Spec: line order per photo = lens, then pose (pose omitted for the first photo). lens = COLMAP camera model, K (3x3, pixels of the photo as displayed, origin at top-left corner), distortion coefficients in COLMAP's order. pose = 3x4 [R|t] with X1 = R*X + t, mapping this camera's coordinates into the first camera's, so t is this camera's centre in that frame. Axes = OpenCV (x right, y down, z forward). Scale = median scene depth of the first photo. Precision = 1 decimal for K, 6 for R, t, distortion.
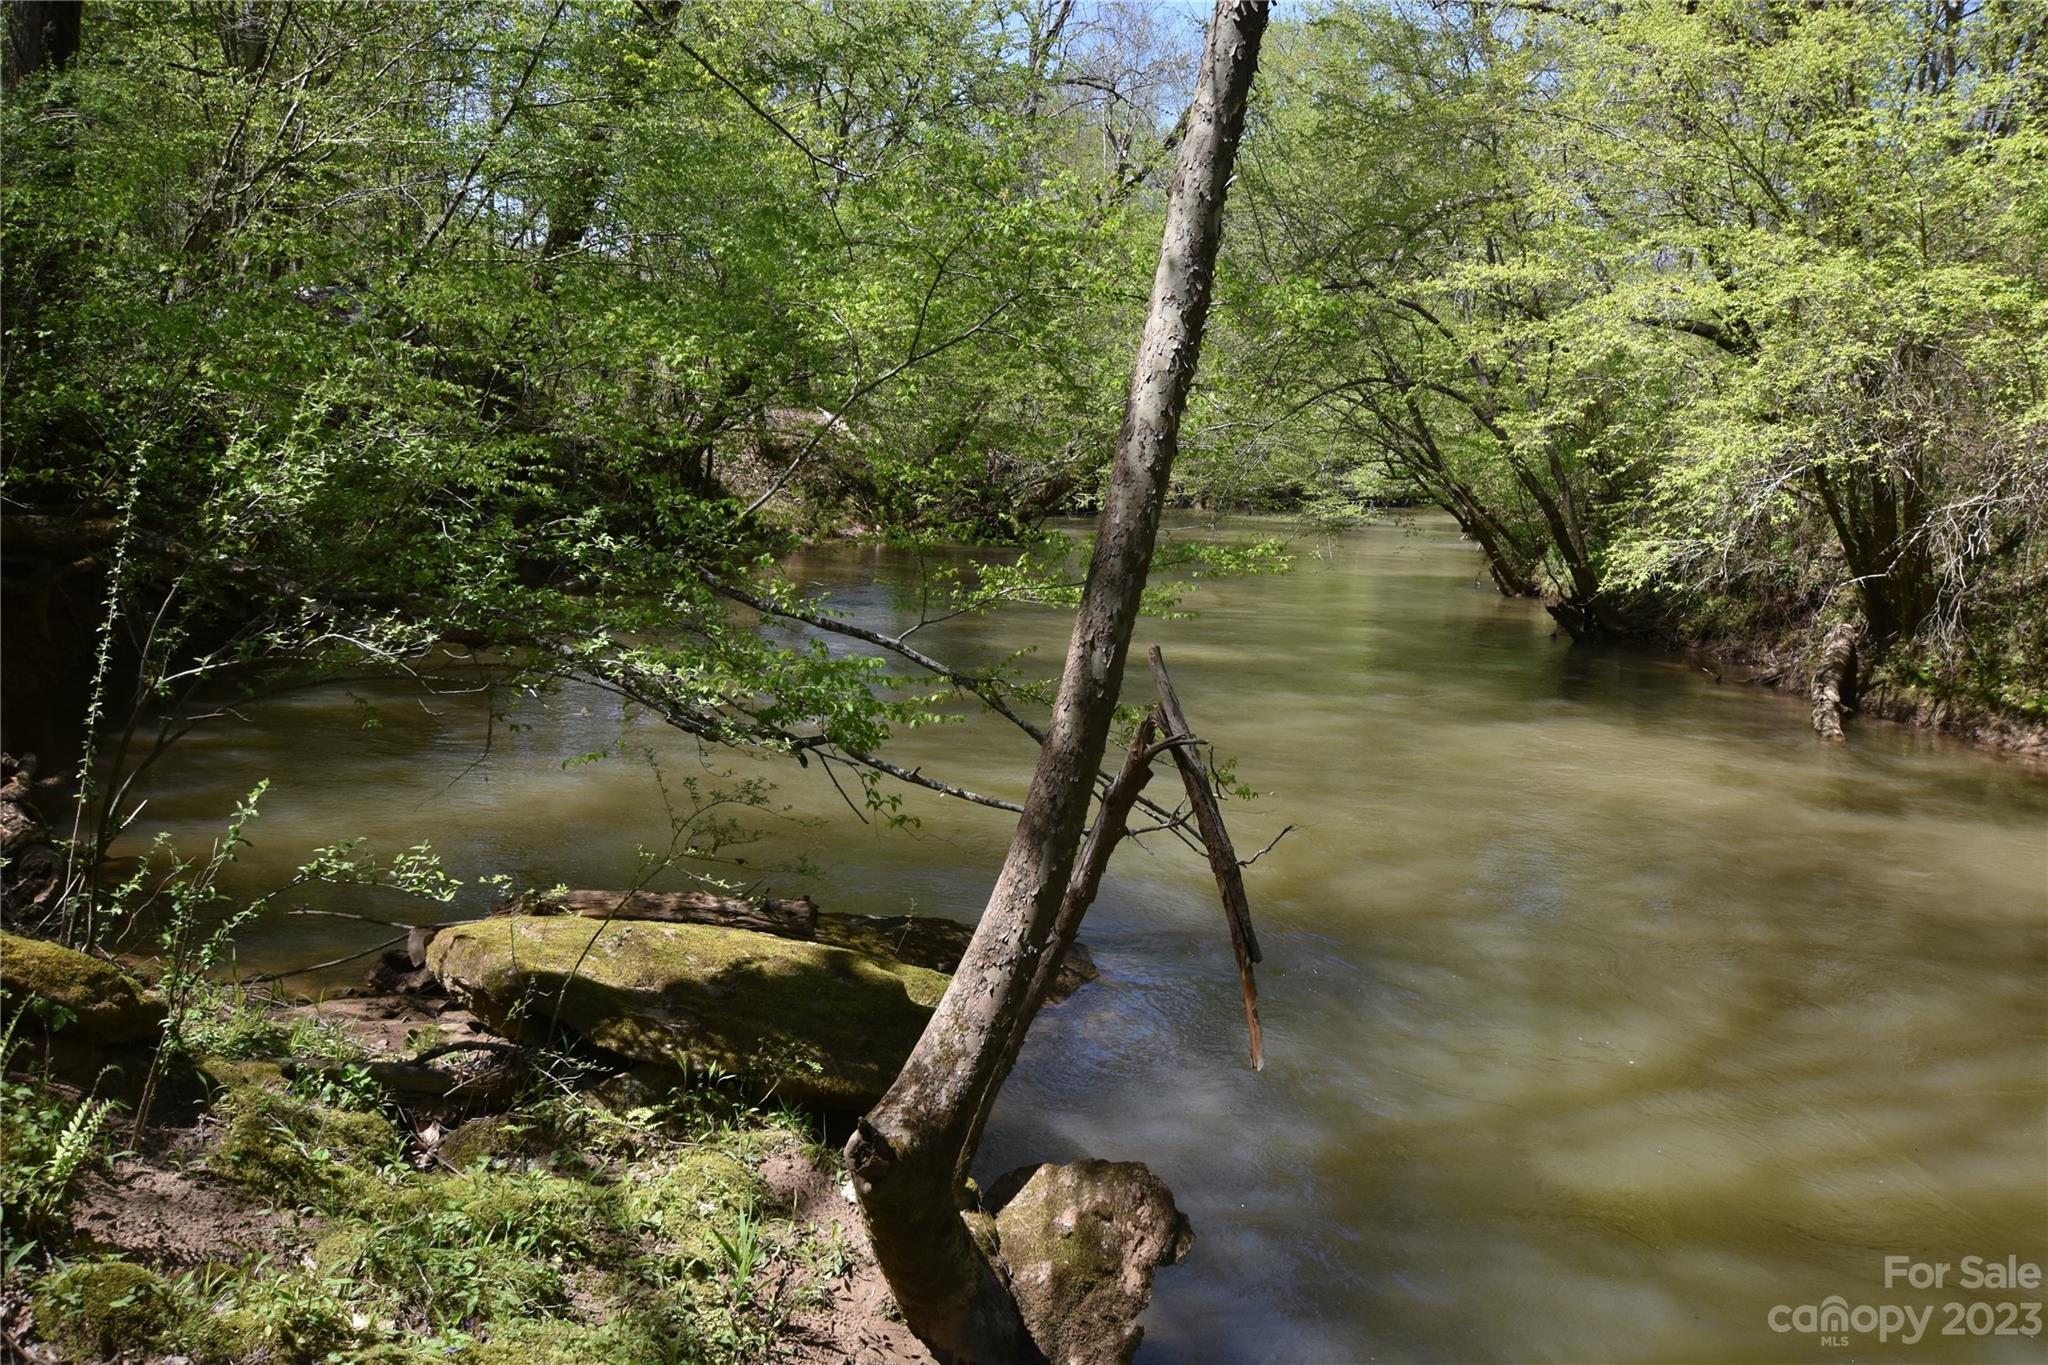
lens RADIAL K [[1656.7, 0, 1024.0], [0, 1656.7, 682.5], [0, 0, 1]] dist [-0.016527, 0.070298]
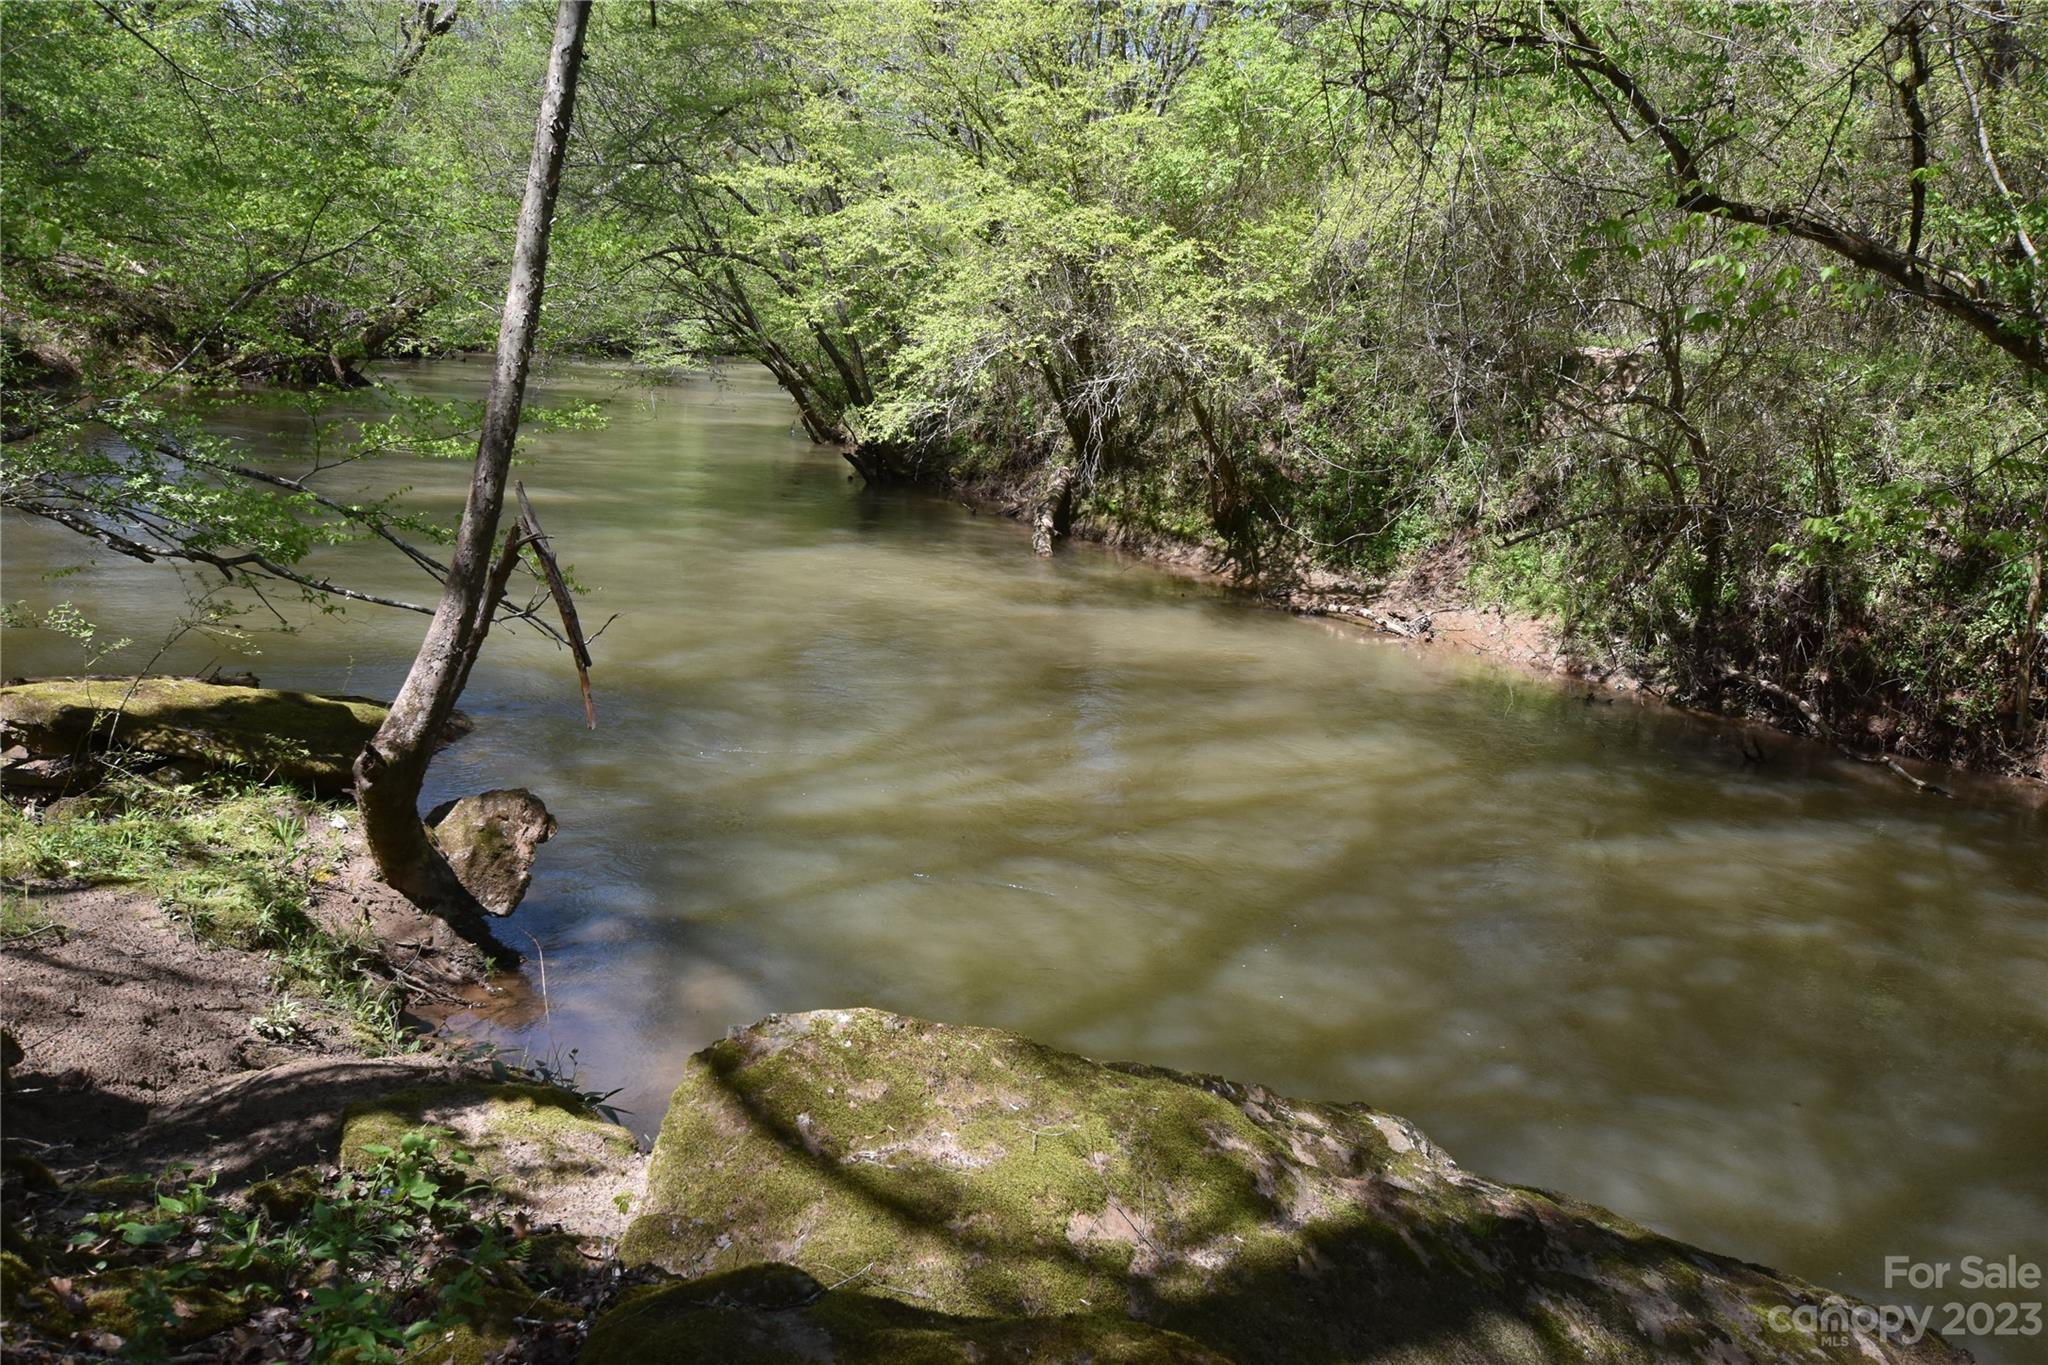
lens RADIAL K [[1656.7, 0, 1024.0], [0, 1656.7, 682.5], [0, 0, 1]] dist [-0.016527, 0.070298]
pose [[0.924061, -0.053012, 0.378552, -0.026173], [0.017773, 0.995224, 0.095986, 0.008229], [-0.381832, -0.081968, 0.920590, -0.213006]]
